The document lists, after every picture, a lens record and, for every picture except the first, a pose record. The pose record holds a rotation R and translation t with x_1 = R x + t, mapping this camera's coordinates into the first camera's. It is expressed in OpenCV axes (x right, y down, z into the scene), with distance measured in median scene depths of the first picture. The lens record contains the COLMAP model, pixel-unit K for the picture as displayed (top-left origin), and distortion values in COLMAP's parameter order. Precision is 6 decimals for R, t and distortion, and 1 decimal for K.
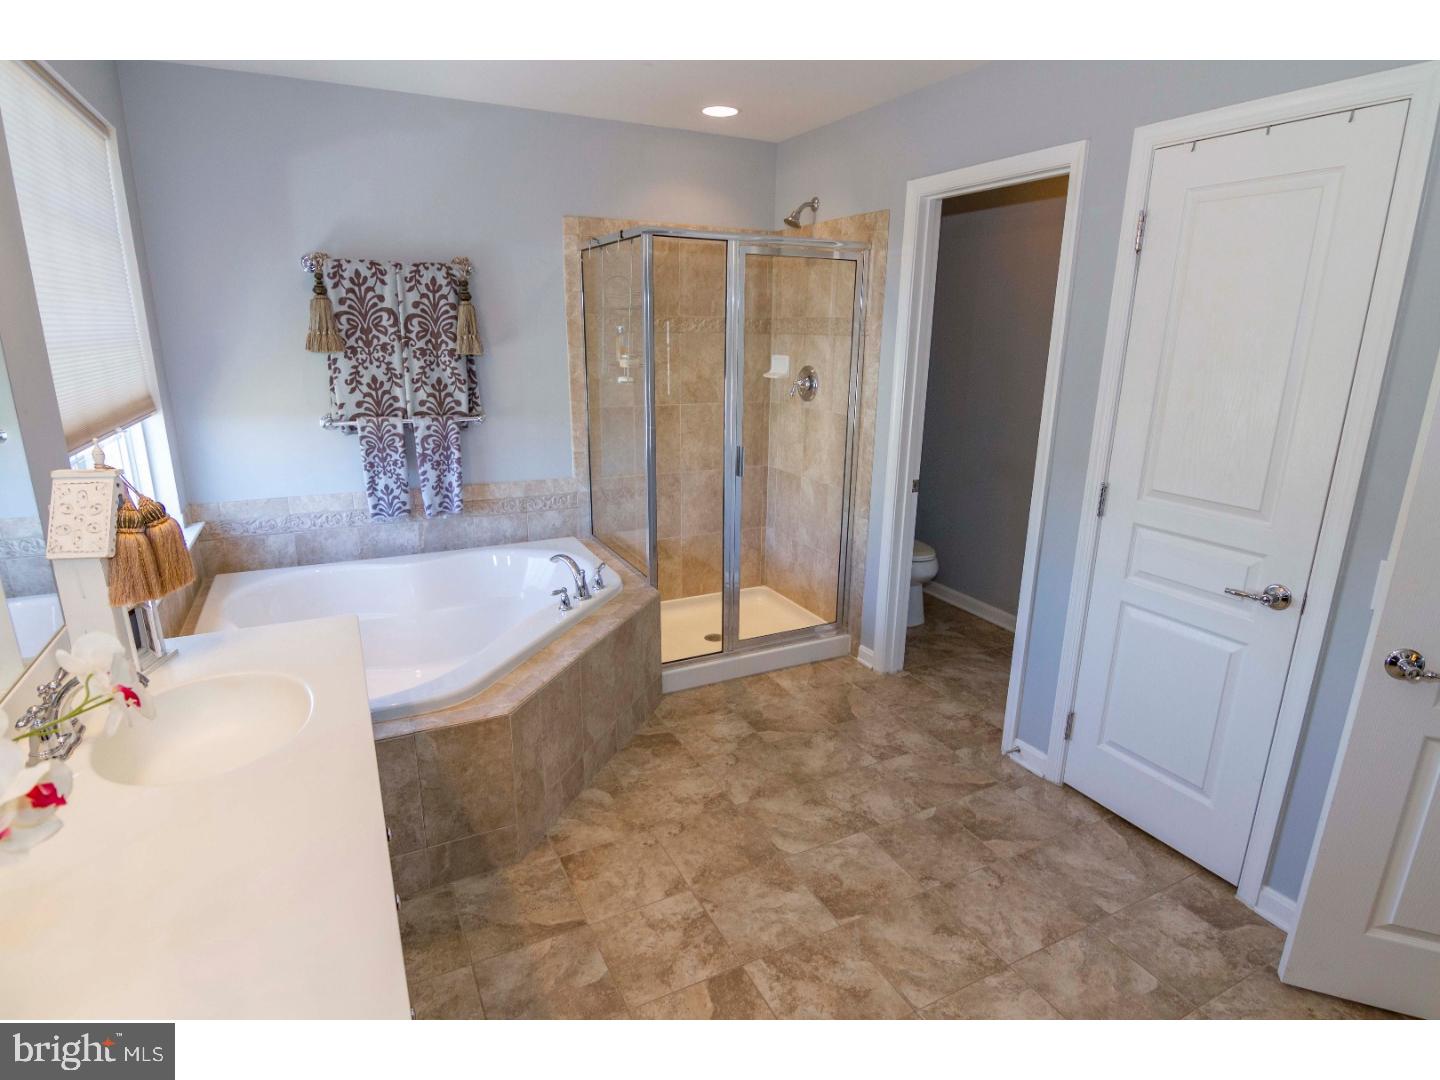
lens RADIAL K [[736.3, 0, 724.9], [0, 736.3, 534.7], [0, 0, 1]] dist [-0.006370, -0.002069]
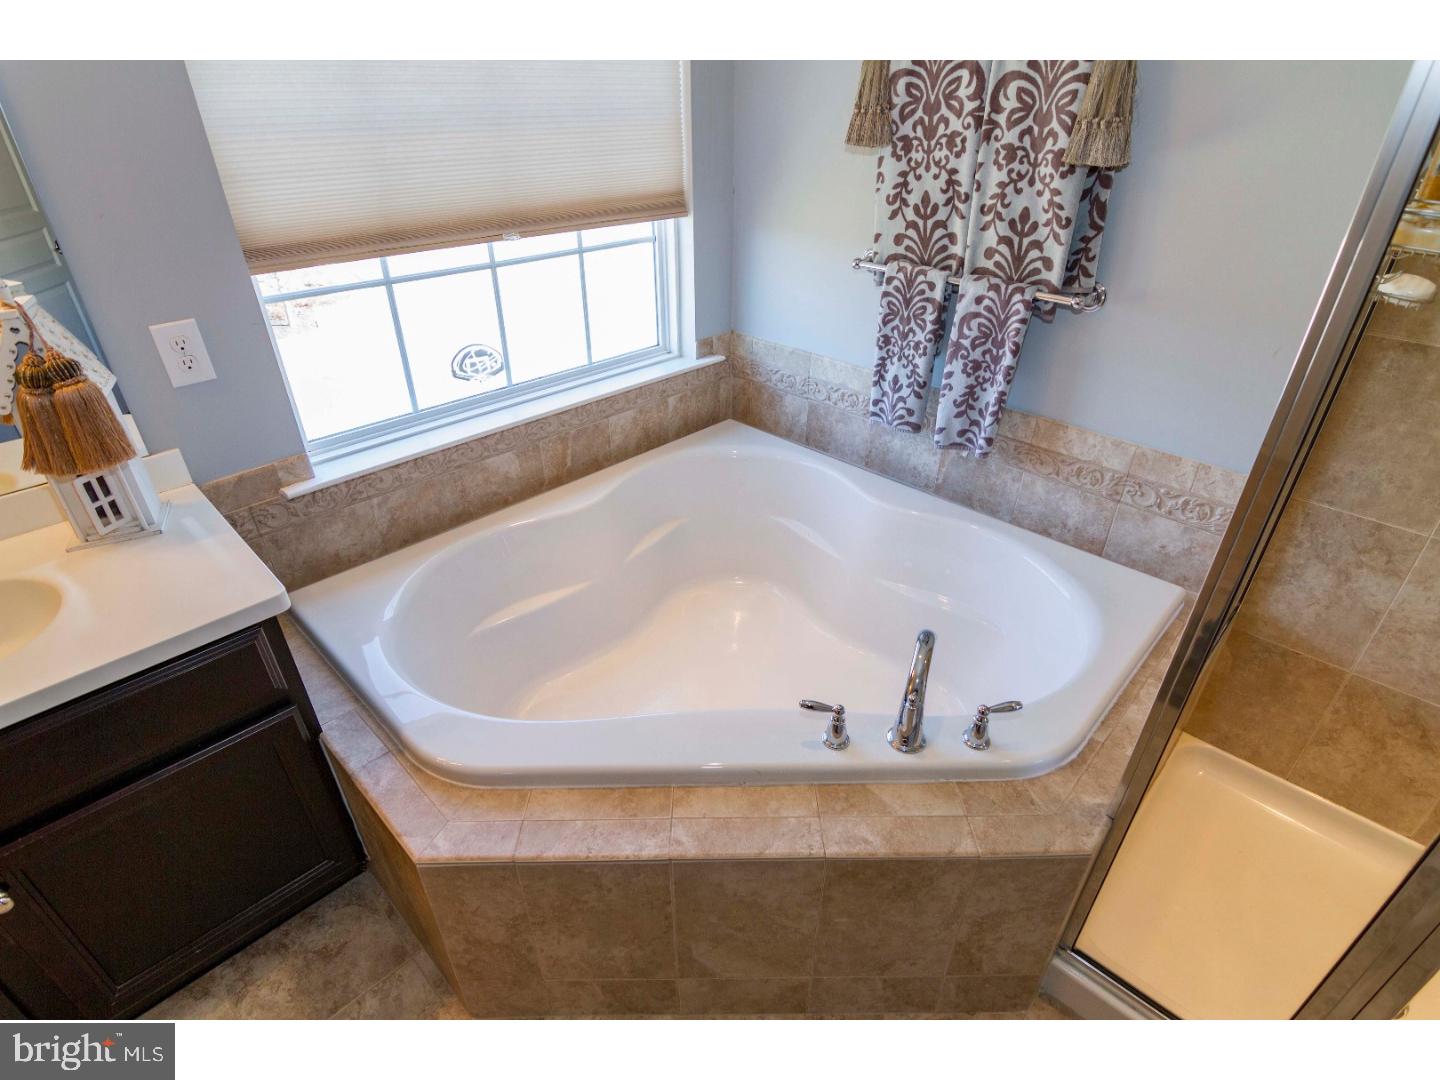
lens RADIAL K [[736.3, 0, 722.6], [0, 736.3, 543.6], [0, 0, 1]] dist [-0.006370, -0.002069]
pose [[0.336468, 0.483582, -0.808046, 0.077893], [-0.254808, 0.872819, 0.416245, -0.169261], [0.906566, 0.065843, 0.416896, 0.606785]]
